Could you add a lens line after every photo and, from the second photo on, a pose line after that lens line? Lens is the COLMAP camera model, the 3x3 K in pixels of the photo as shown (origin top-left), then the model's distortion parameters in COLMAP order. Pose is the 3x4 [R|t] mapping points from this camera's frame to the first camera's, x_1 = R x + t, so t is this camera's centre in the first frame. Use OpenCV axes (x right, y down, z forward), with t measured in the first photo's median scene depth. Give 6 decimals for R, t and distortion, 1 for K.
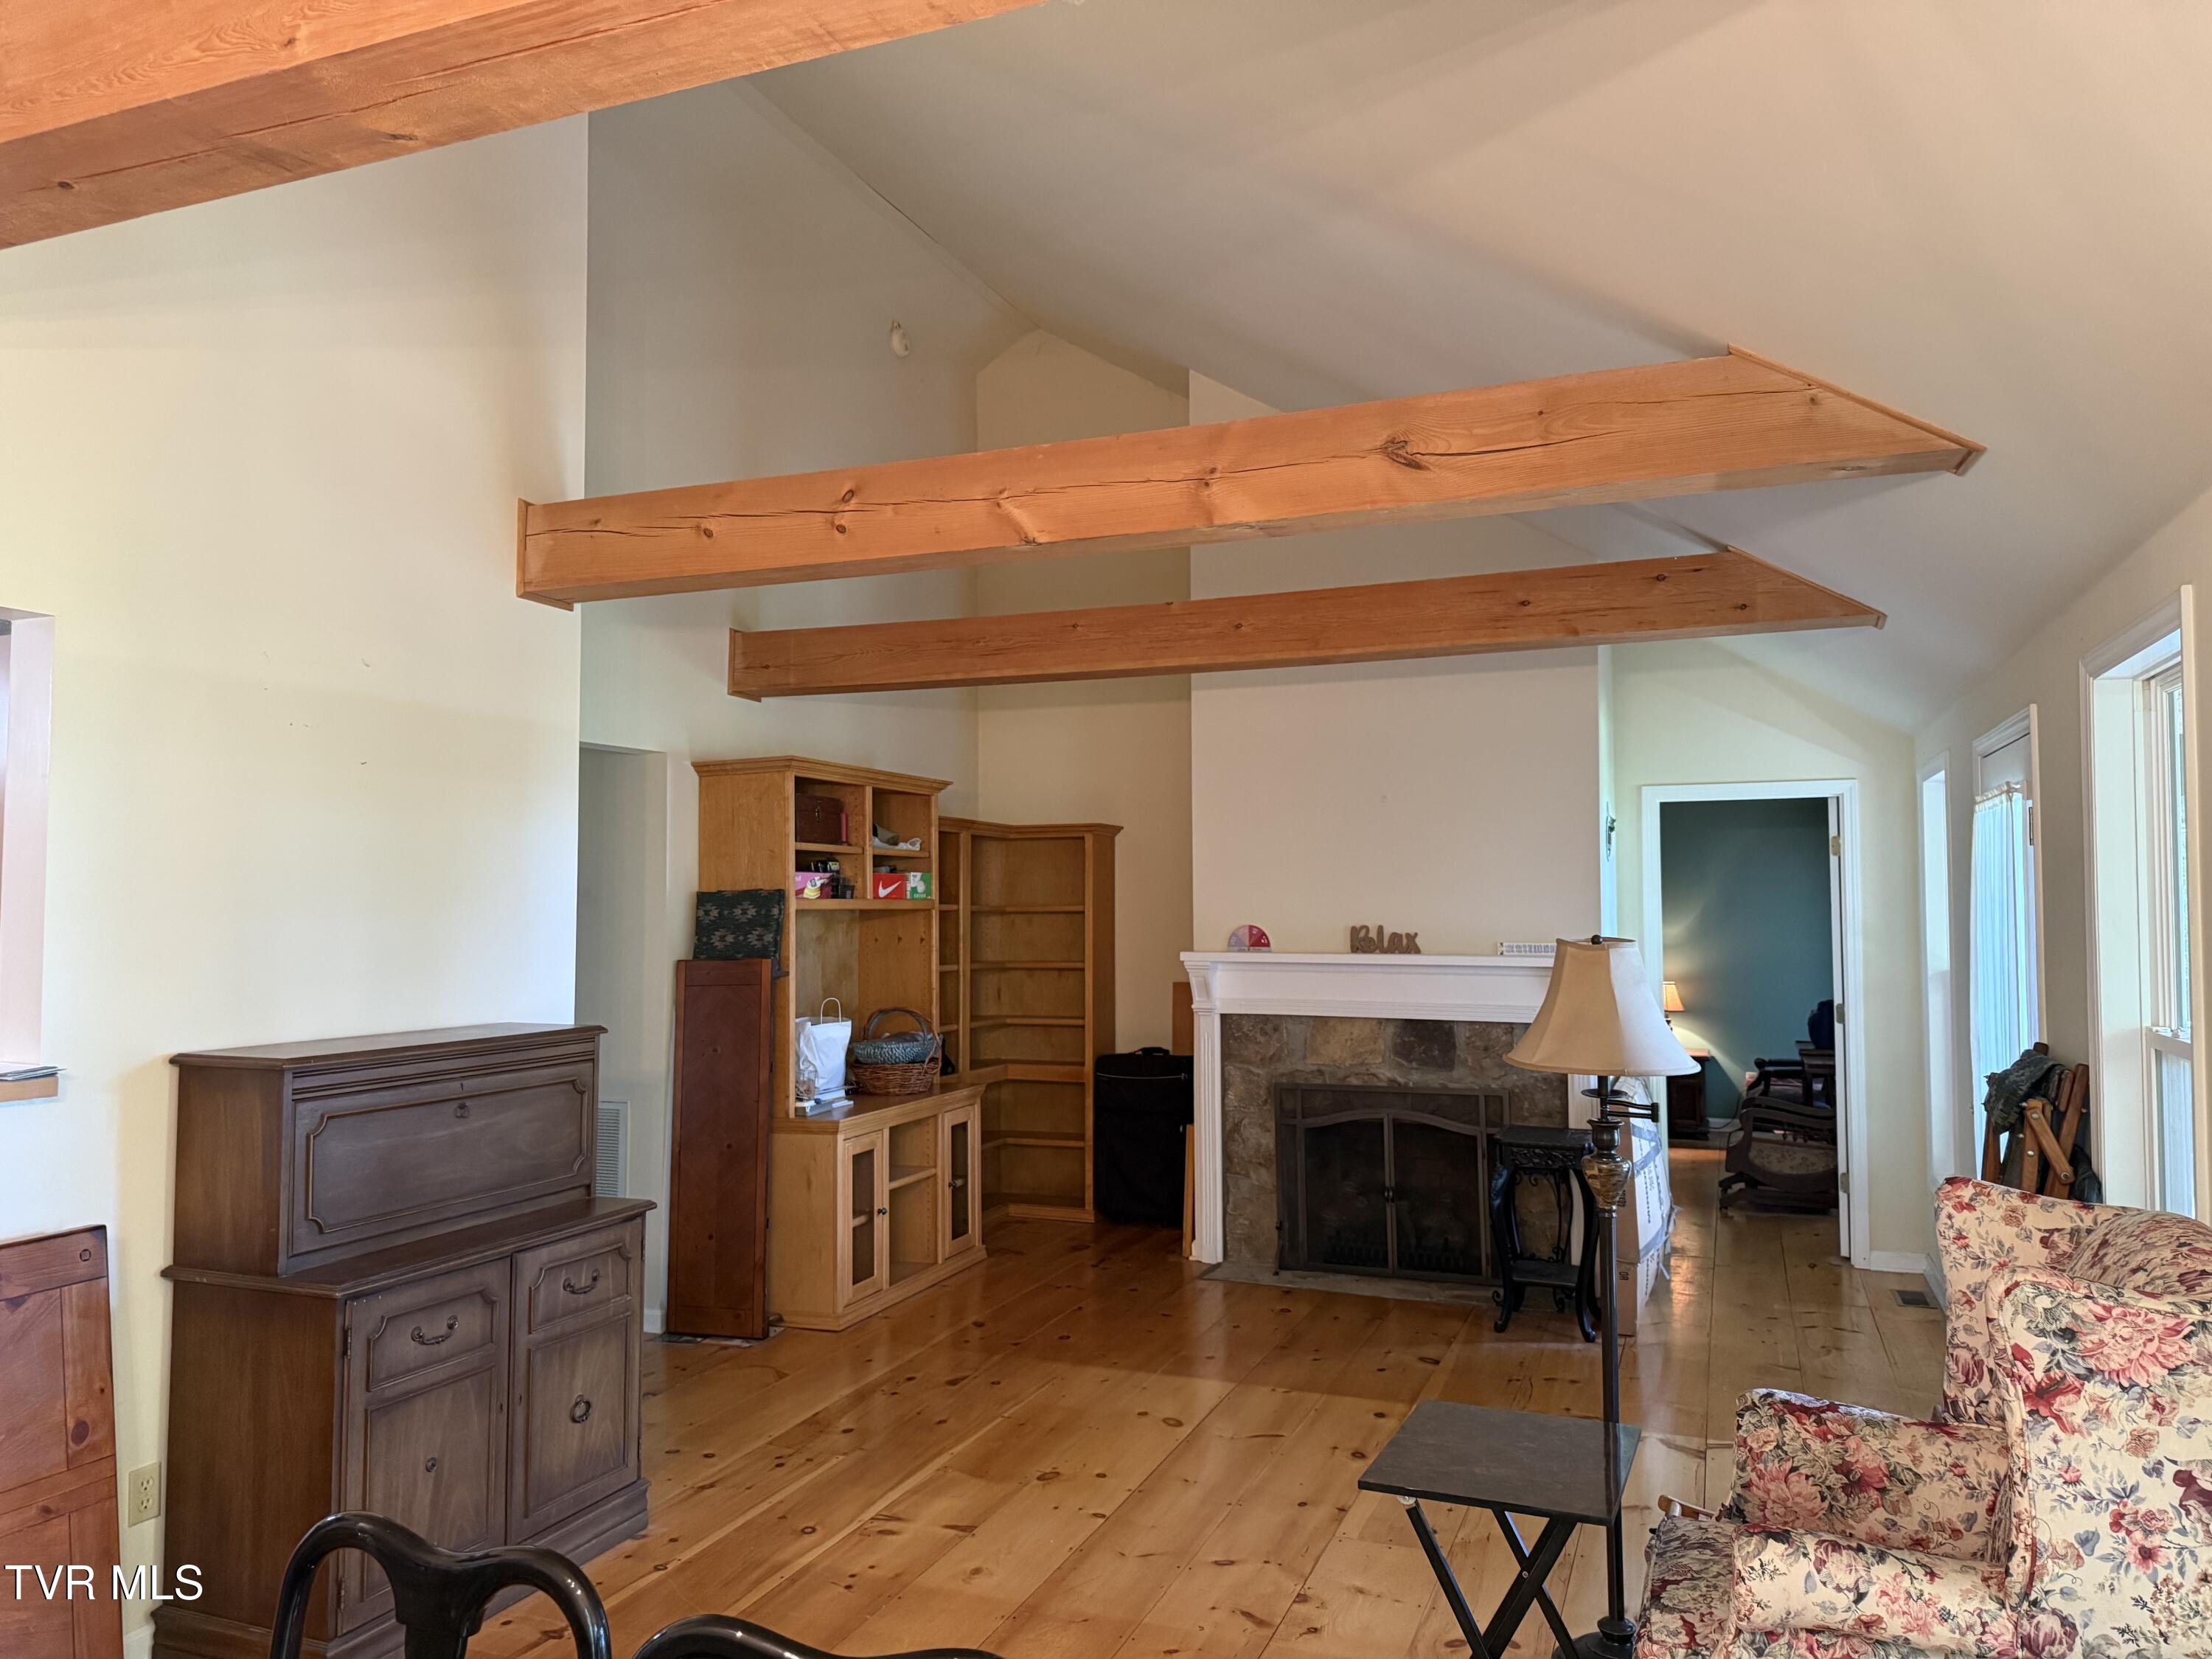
lens RADIAL K [[1562.1, 0, 1105.5], [0, 1562.1, 827.2], [0, 0, 1]] dist [0.108350, 0.001663]
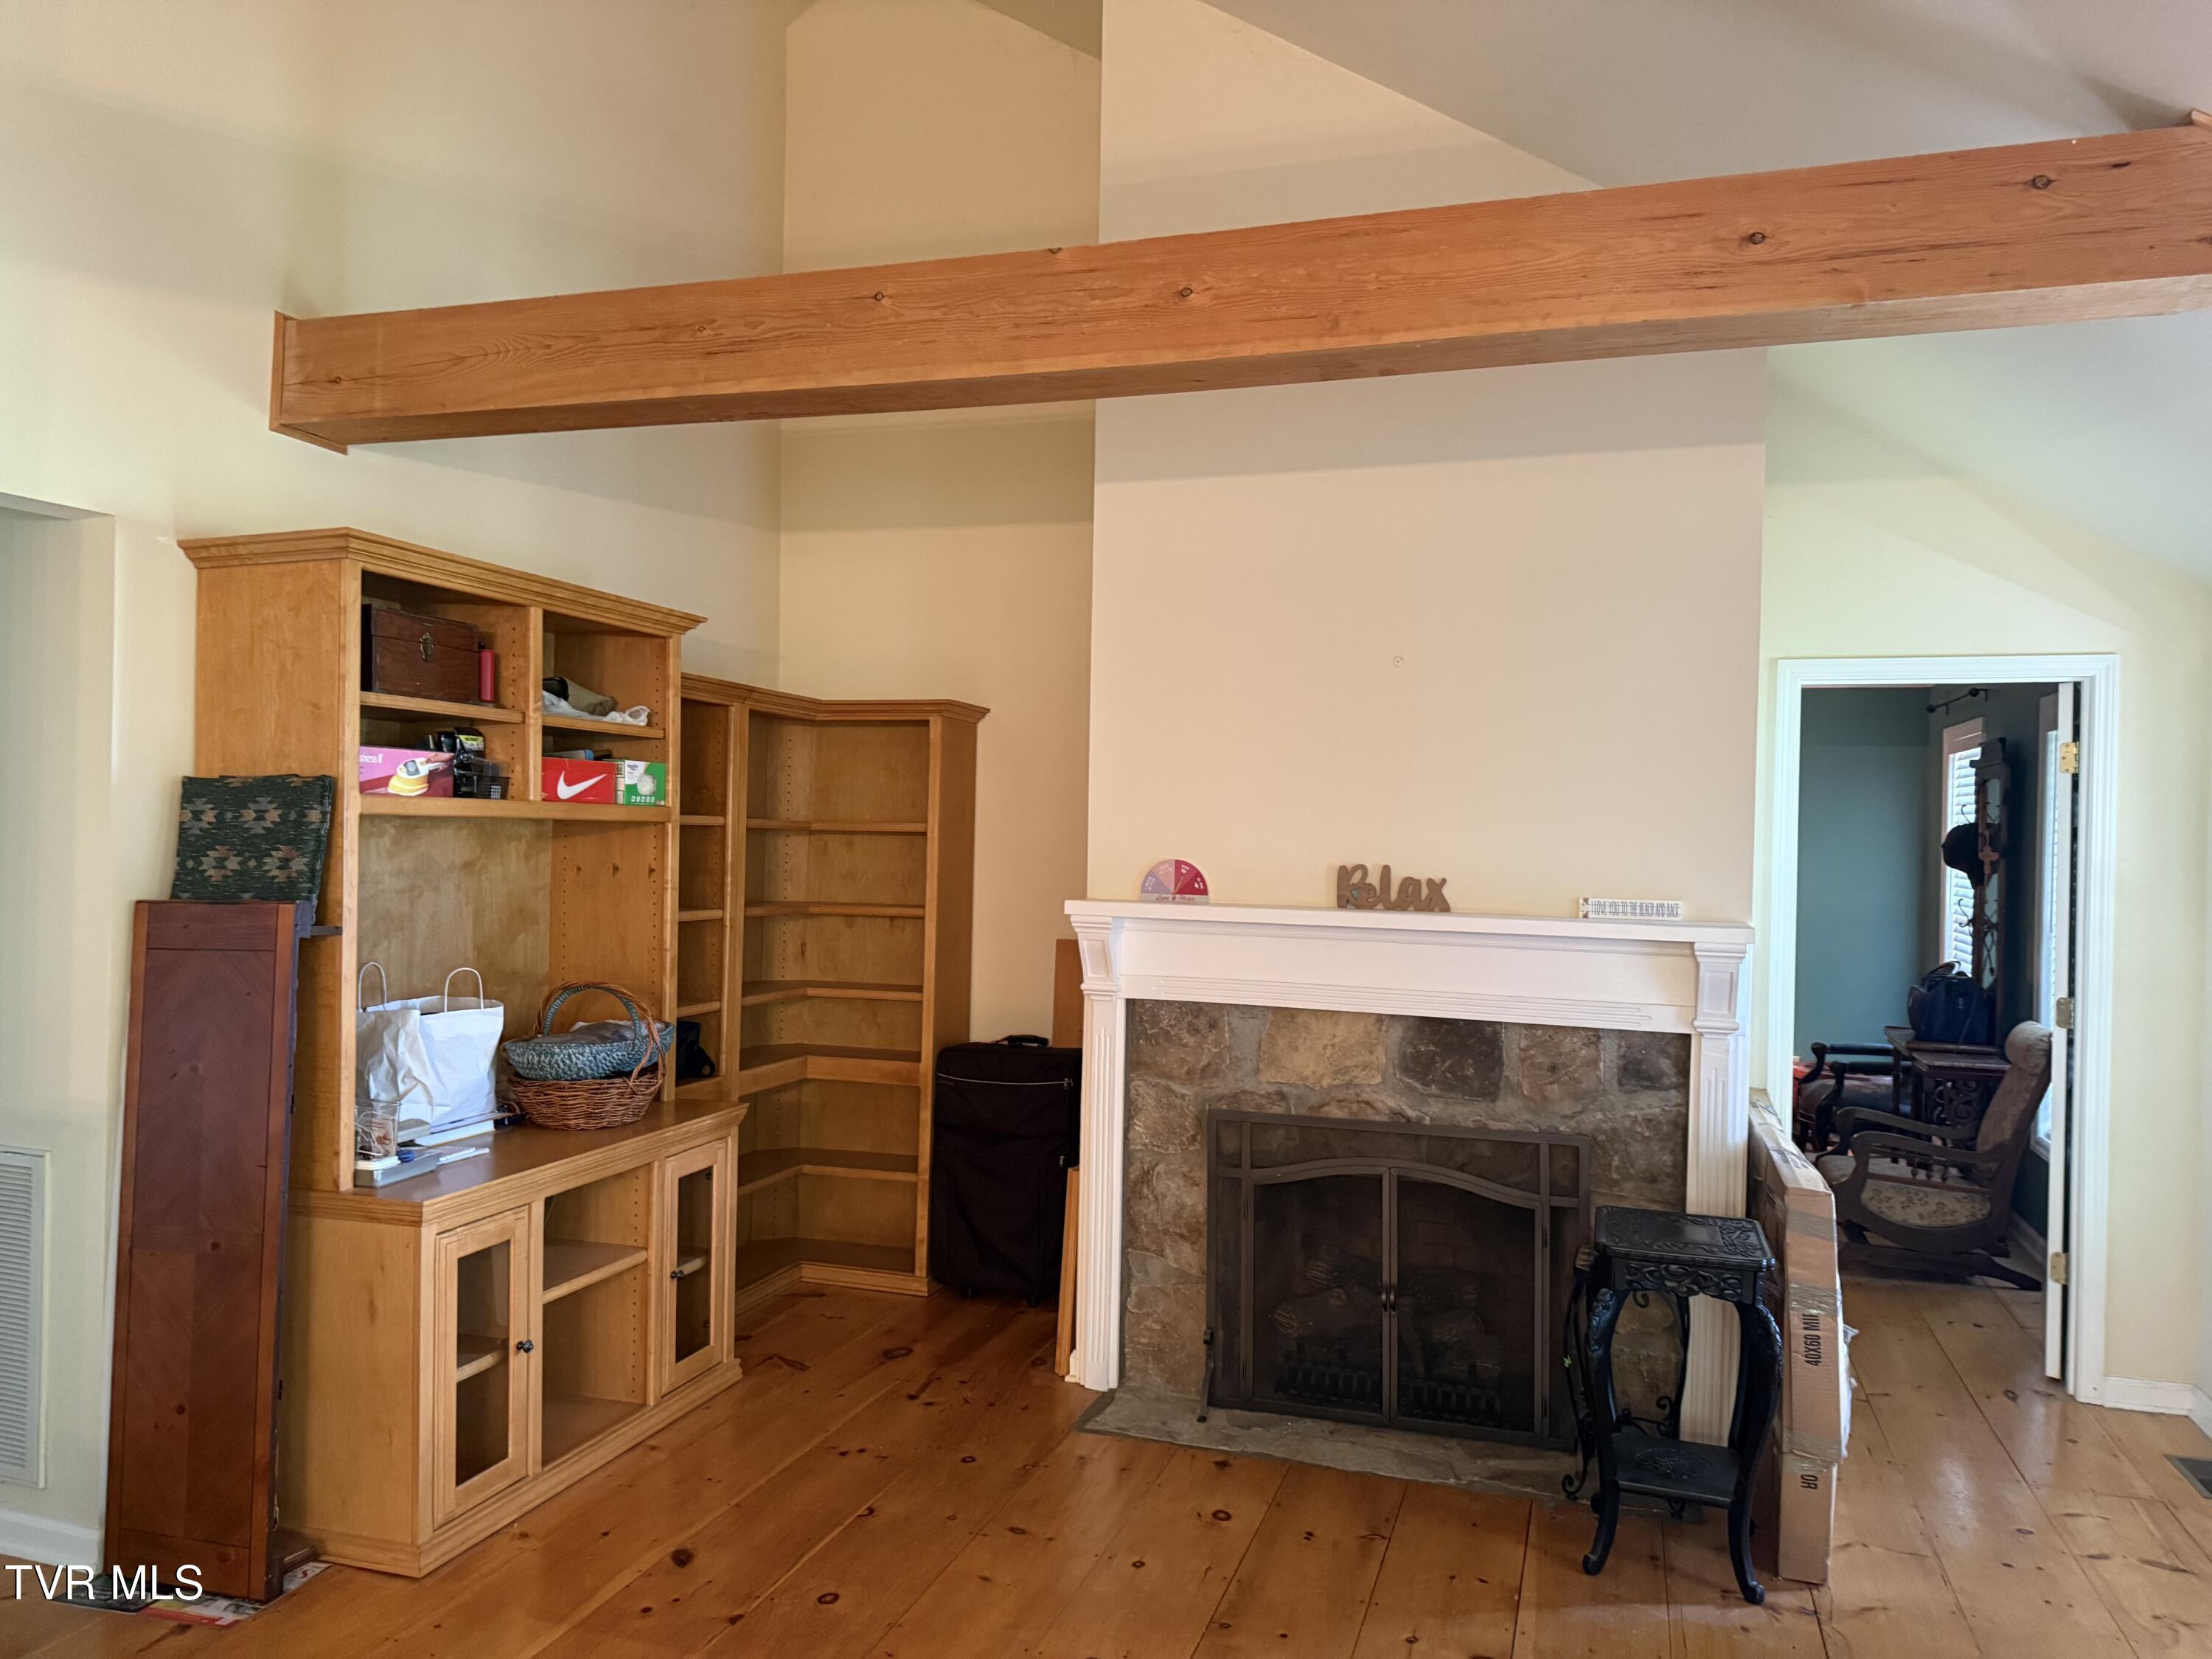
lens RADIAL K [[1562.1, 0, 1121.7], [0, 1562.1, 837.3], [0, 0, 1]] dist [0.108350, 0.001663]
pose [[0.997025, 0.024322, 0.073146, 0.025381], [-0.028235, 0.998198, 0.052950, 0.022051], [-0.071726, -0.054857, 0.995915, 0.396953]]
